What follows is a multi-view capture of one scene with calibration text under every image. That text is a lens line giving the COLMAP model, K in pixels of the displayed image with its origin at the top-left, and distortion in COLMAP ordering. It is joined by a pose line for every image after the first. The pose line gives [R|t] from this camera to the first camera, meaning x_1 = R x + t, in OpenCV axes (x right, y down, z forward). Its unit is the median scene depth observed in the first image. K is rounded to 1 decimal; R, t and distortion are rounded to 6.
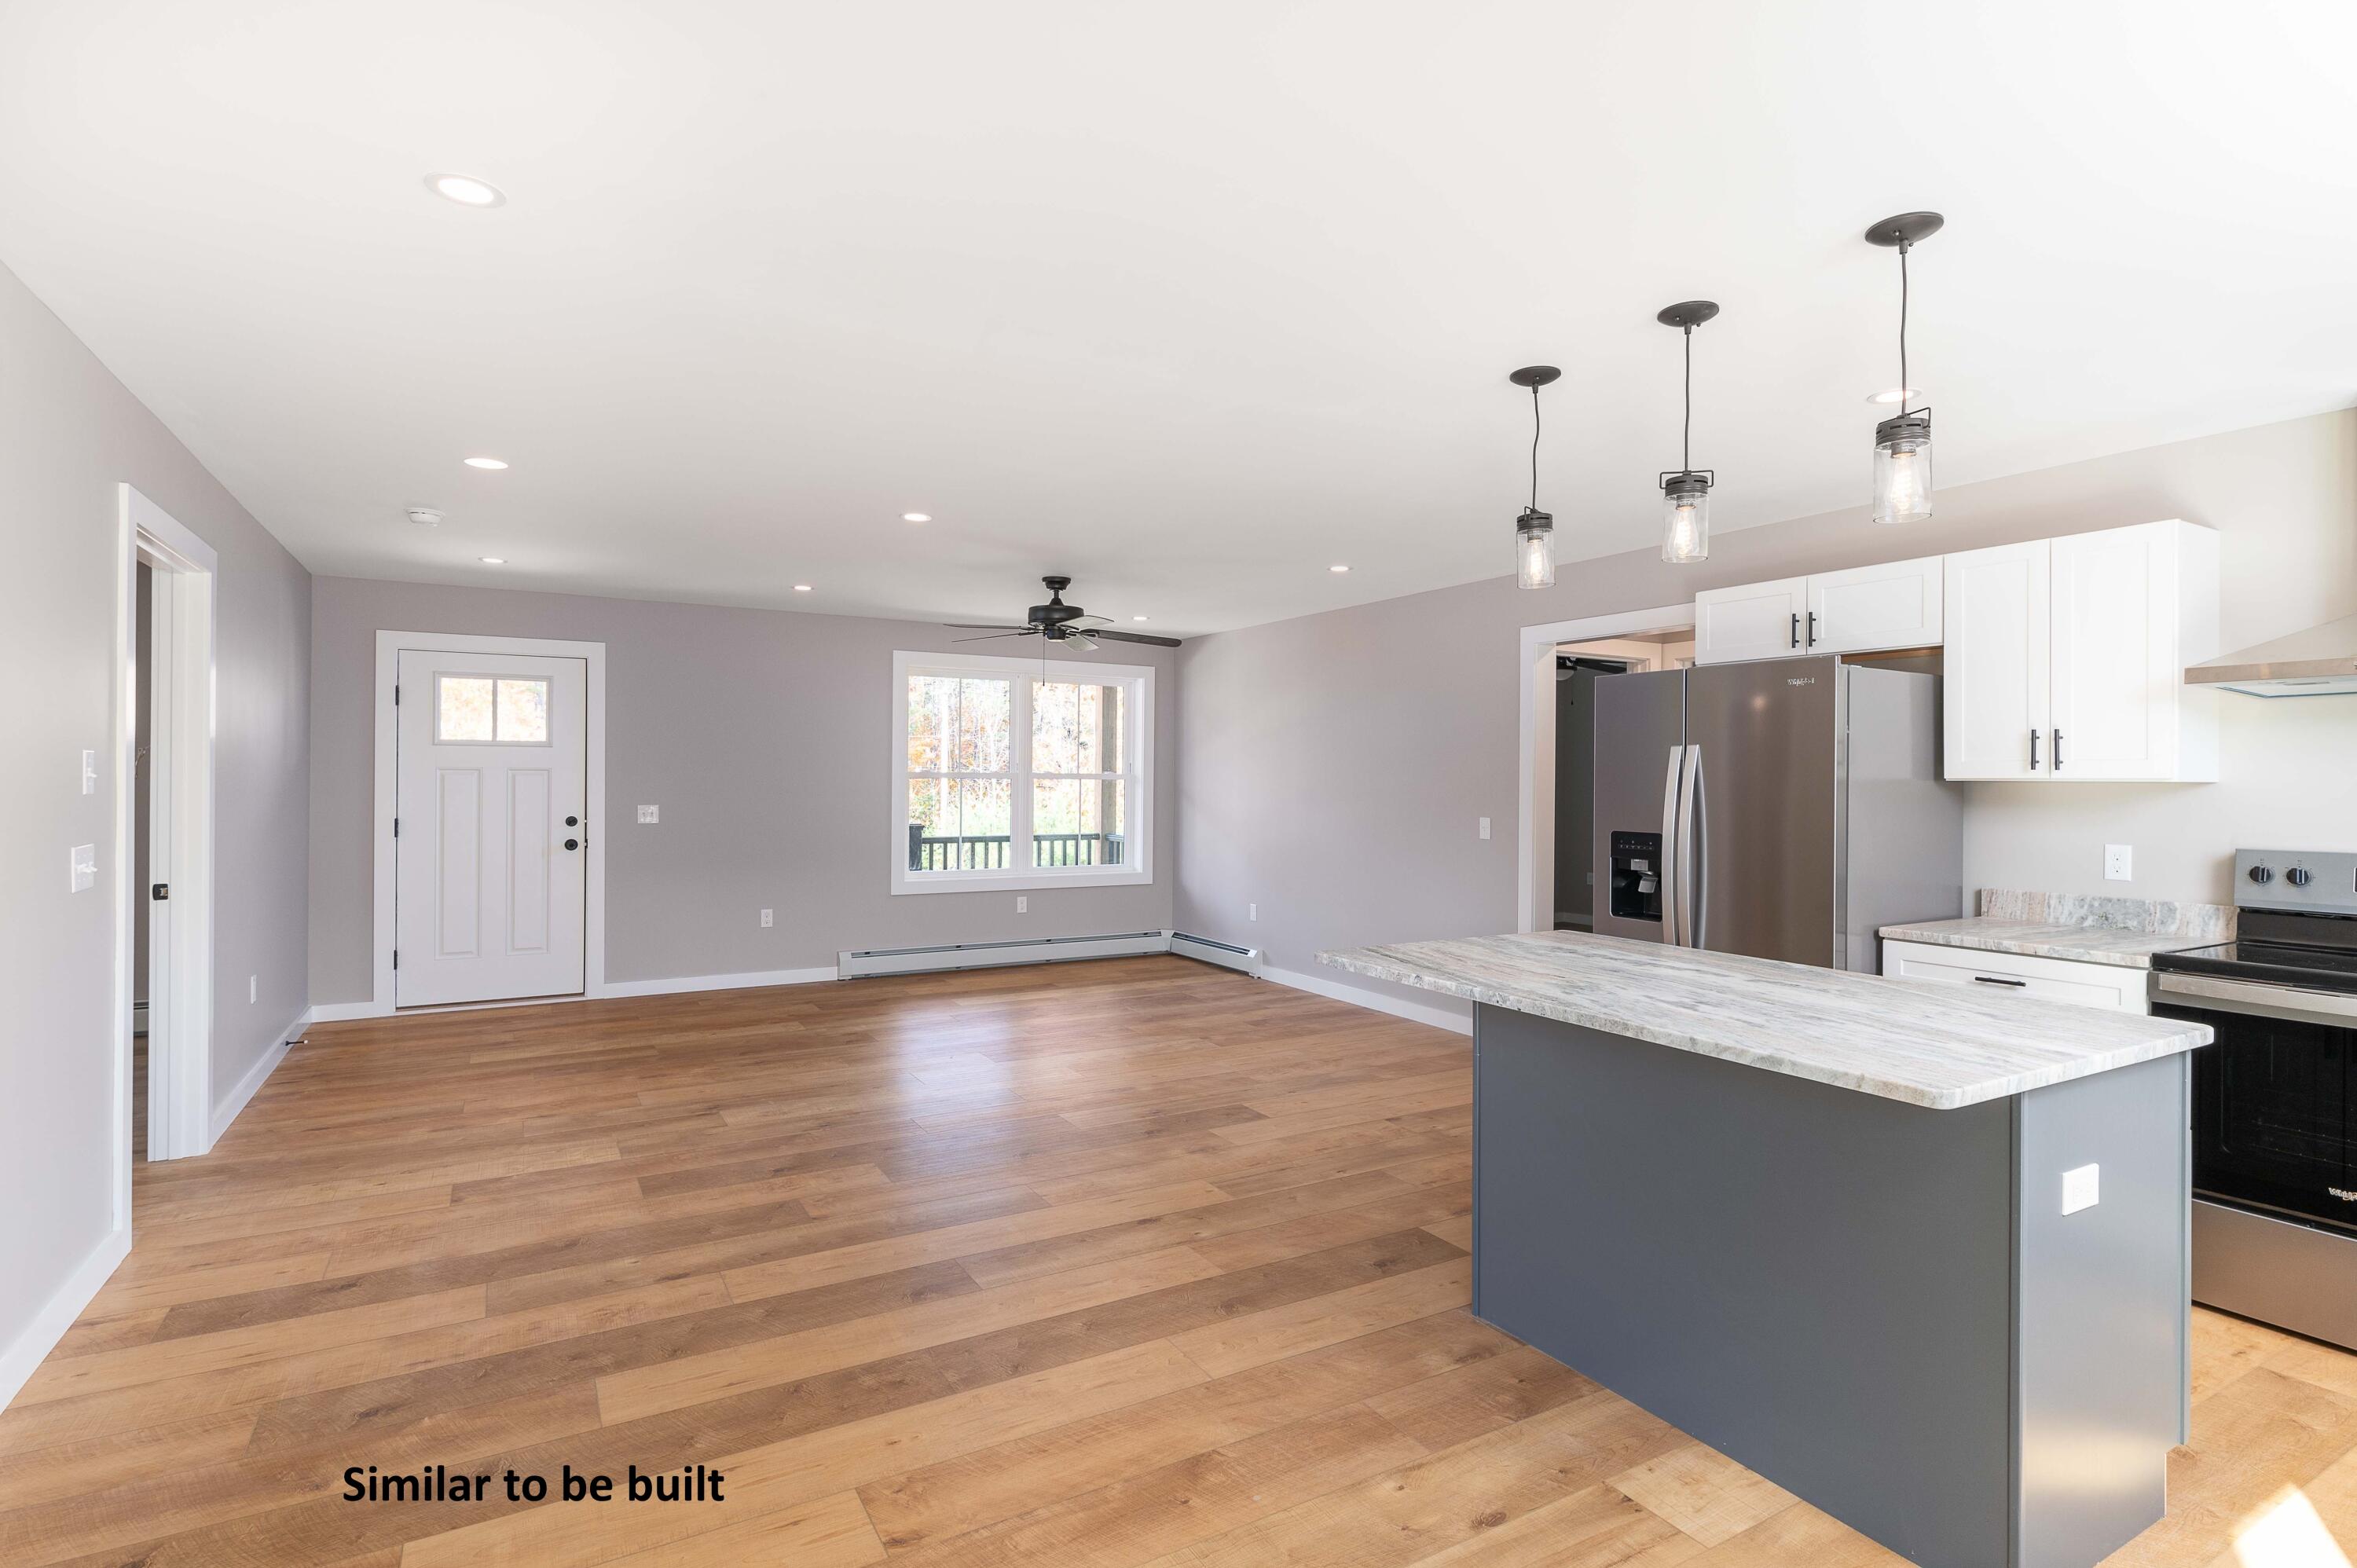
lens RADIAL K [[1165.8, 0, 1182.6], [0, 1165.8, 781.5], [0, 0, 1]] dist [-0.000385, -0.000012]
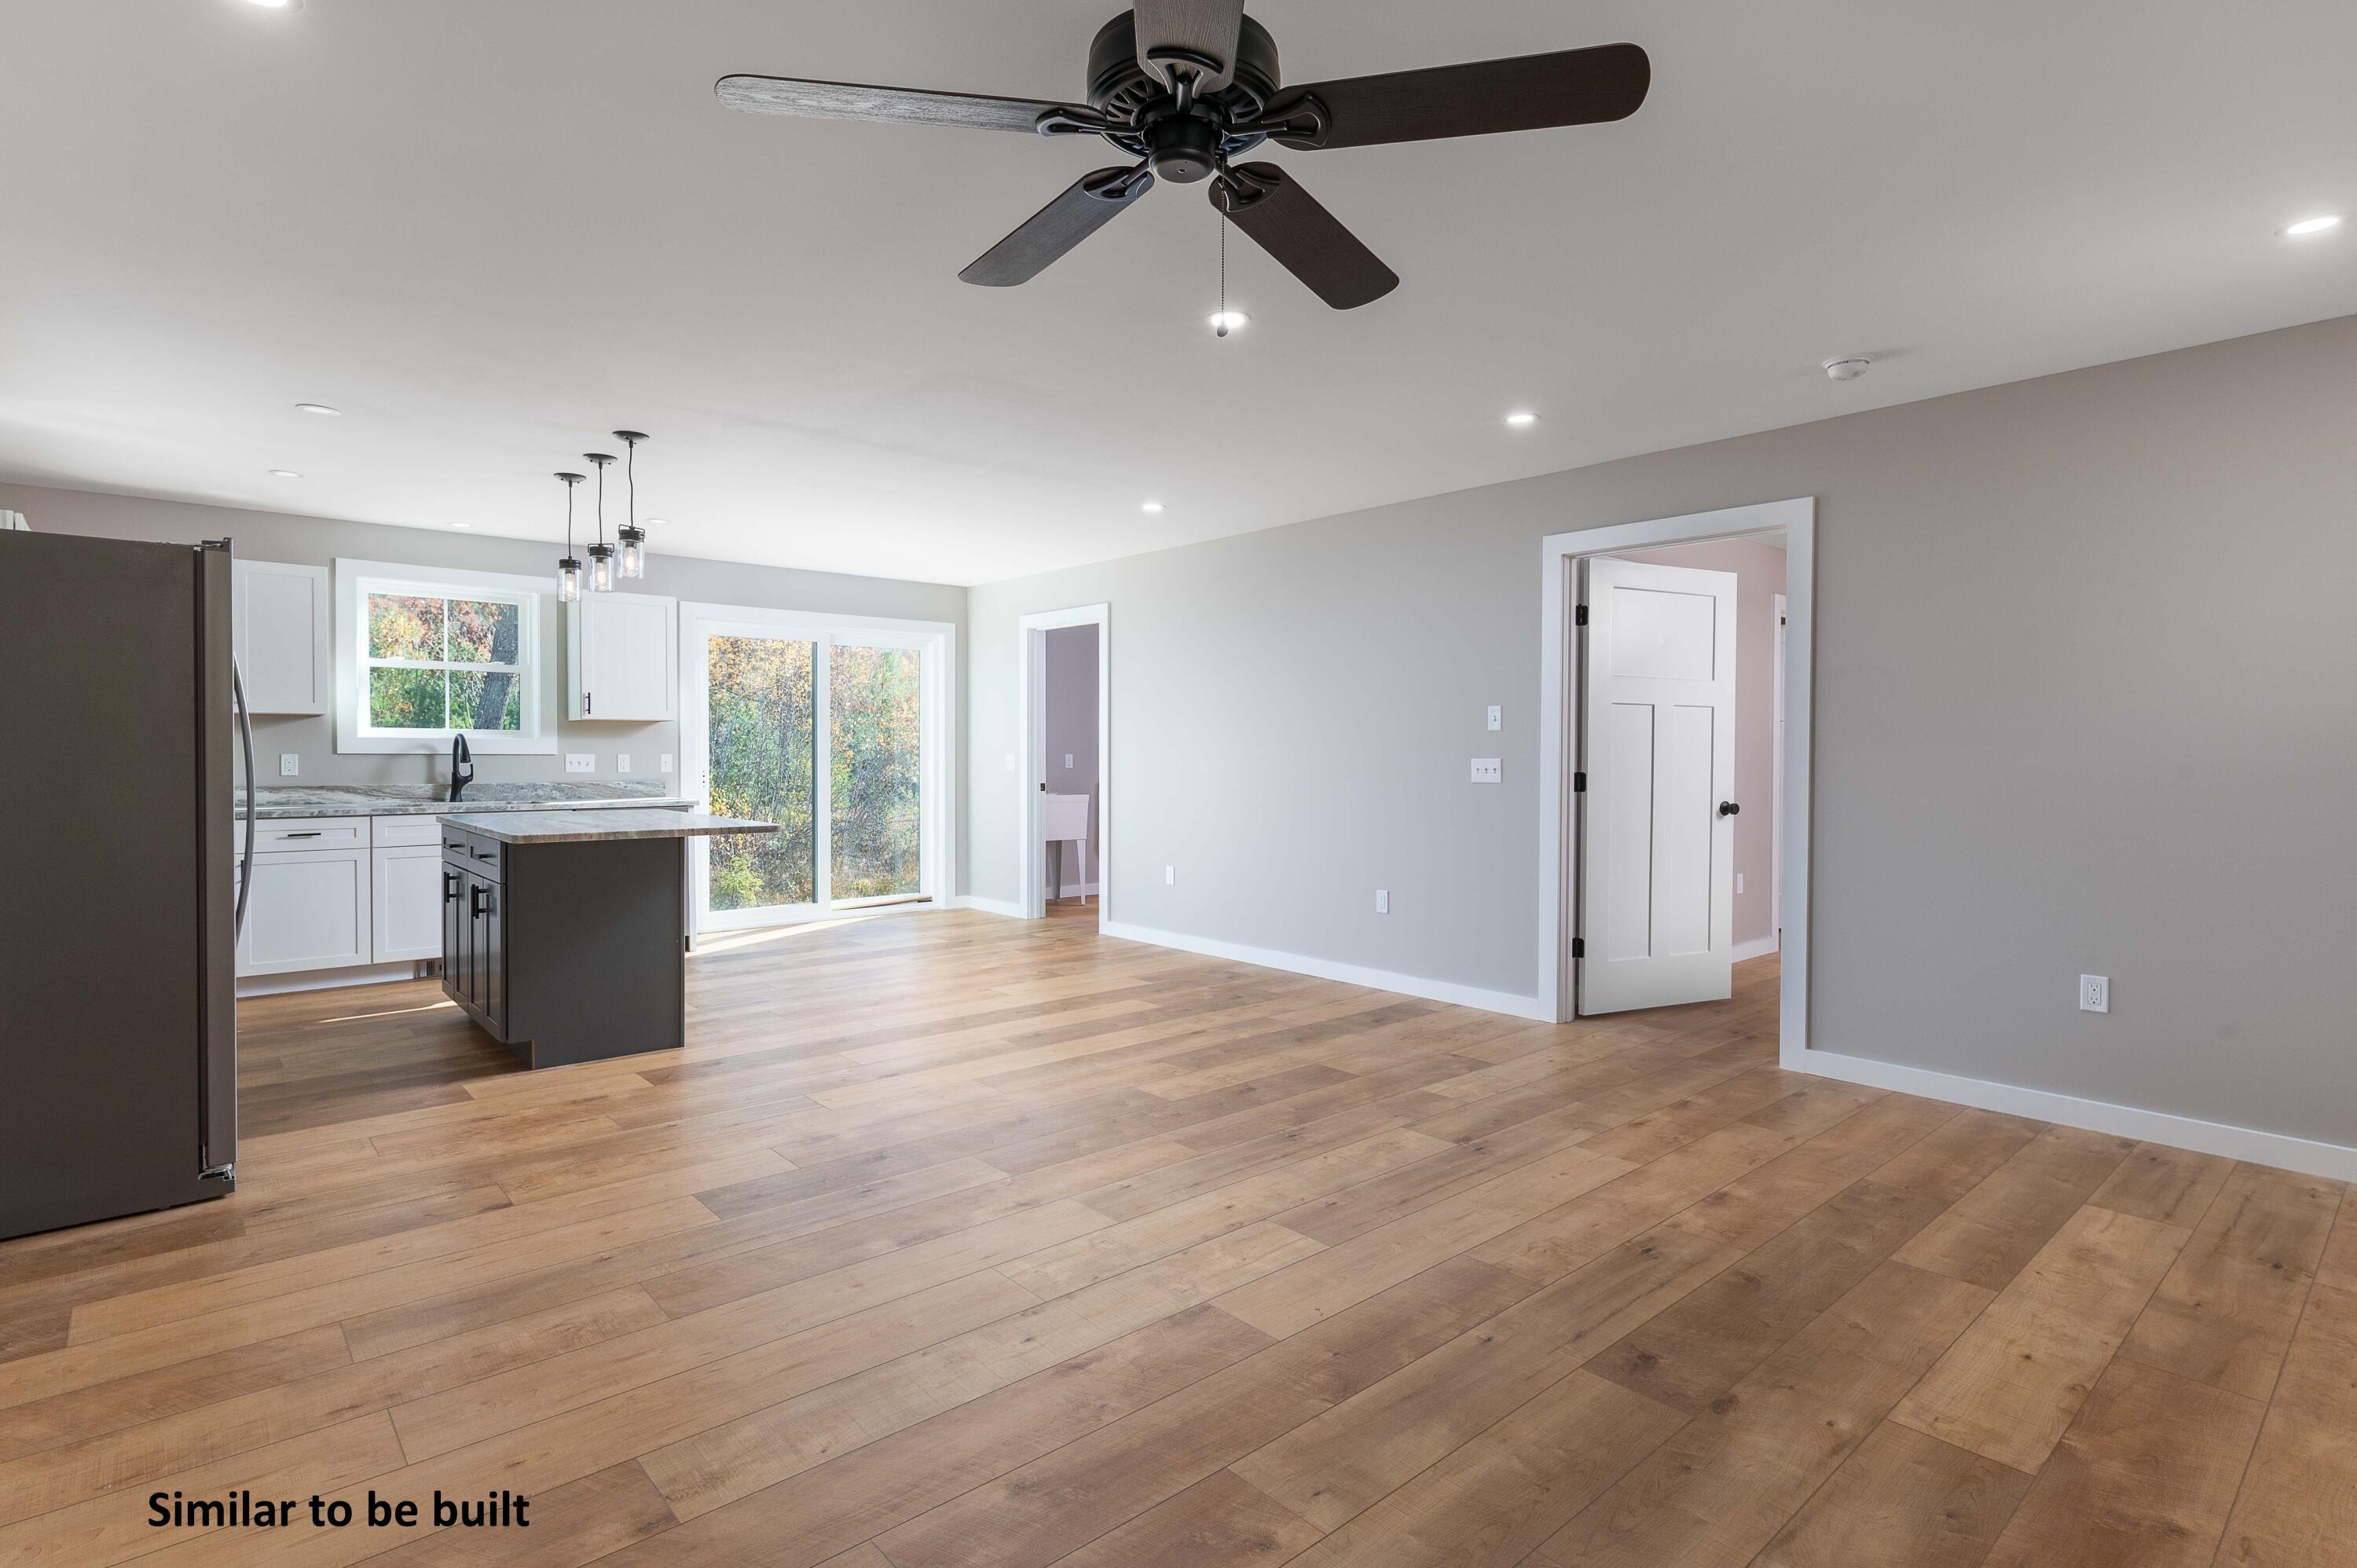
lens RADIAL K [[1165.8, 0, 1182.6], [0, 1165.8, 781.5], [0, 0, 1]] dist [-0.000385, -0.000012]
pose [[-0.981351, -0.004249, -0.192180, -0.072881], [-0.010286, 0.999484, 0.030428, 0.023980], [0.191951, 0.031837, -0.980888, 1.717998]]
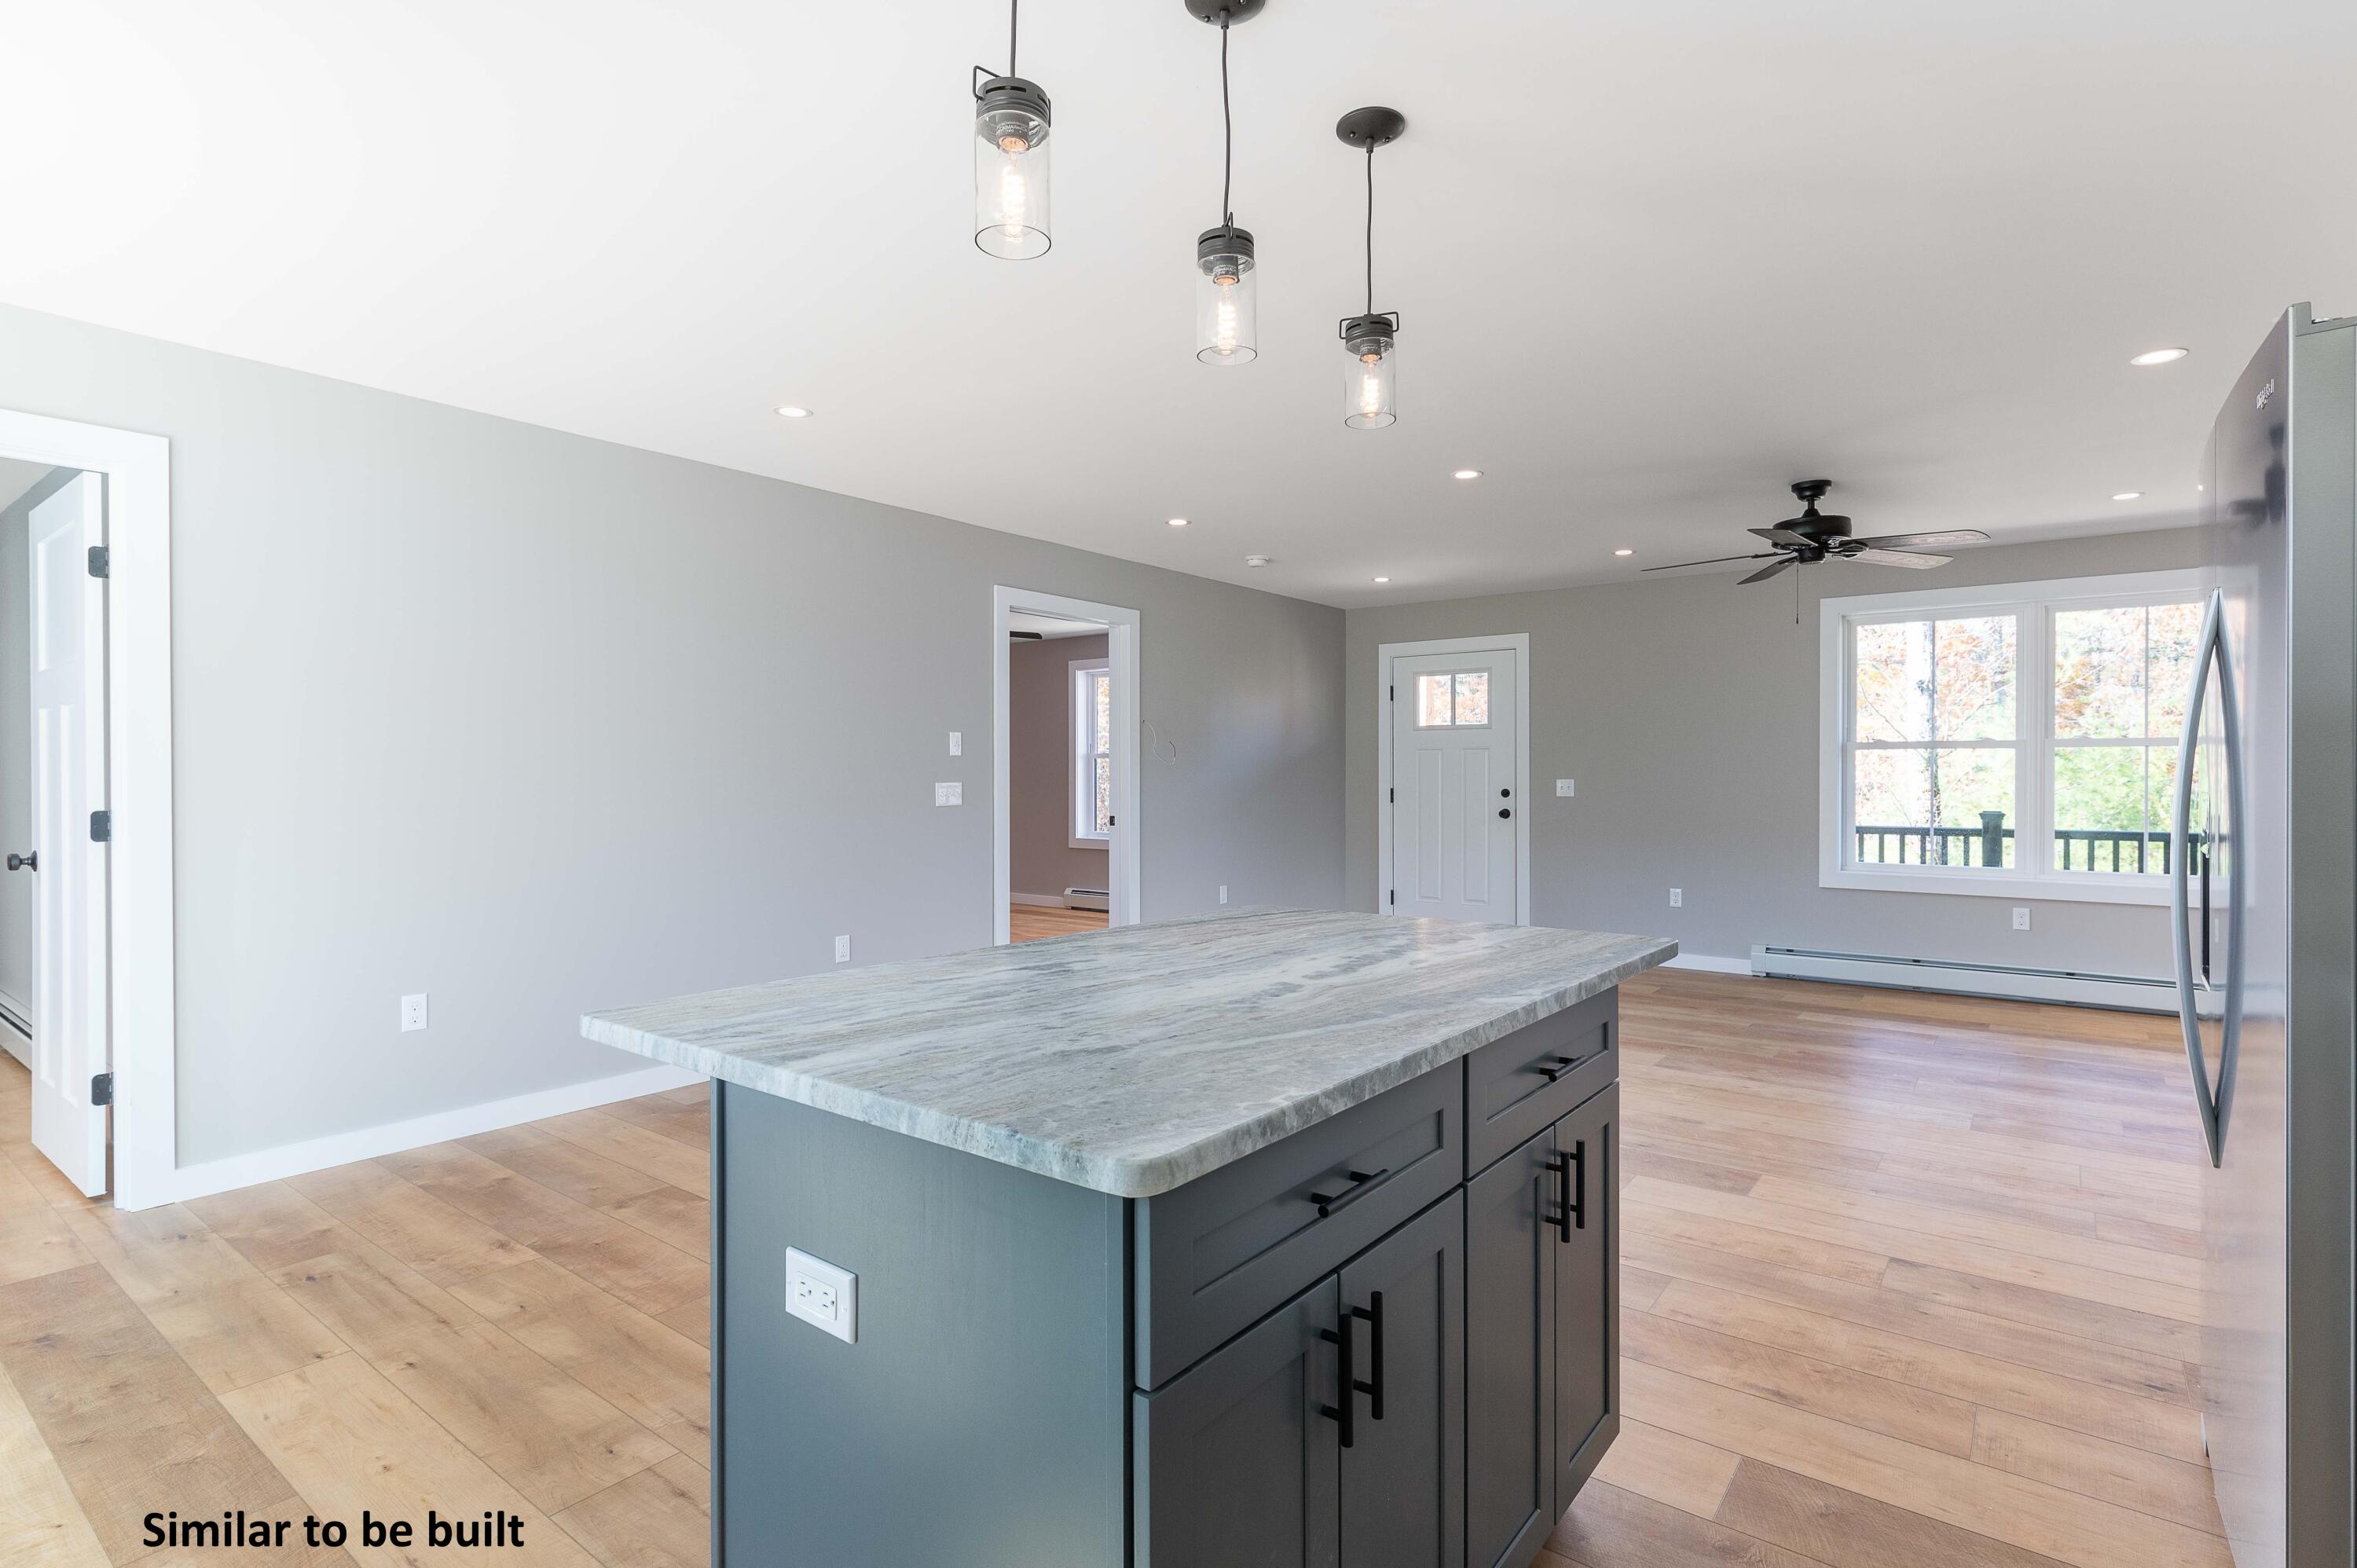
lens RADIAL K [[1165.8, 0, 1182.6], [0, 1165.8, 781.5], [0, 0, 1]] dist [-0.000385, -0.000012]
pose [[0.386130, 0.001879, -0.922442, 0.607845], [0.000573, 0.999997, 0.002277, 0.029936], [0.922444, -0.001407, 0.386128, 0.400867]]
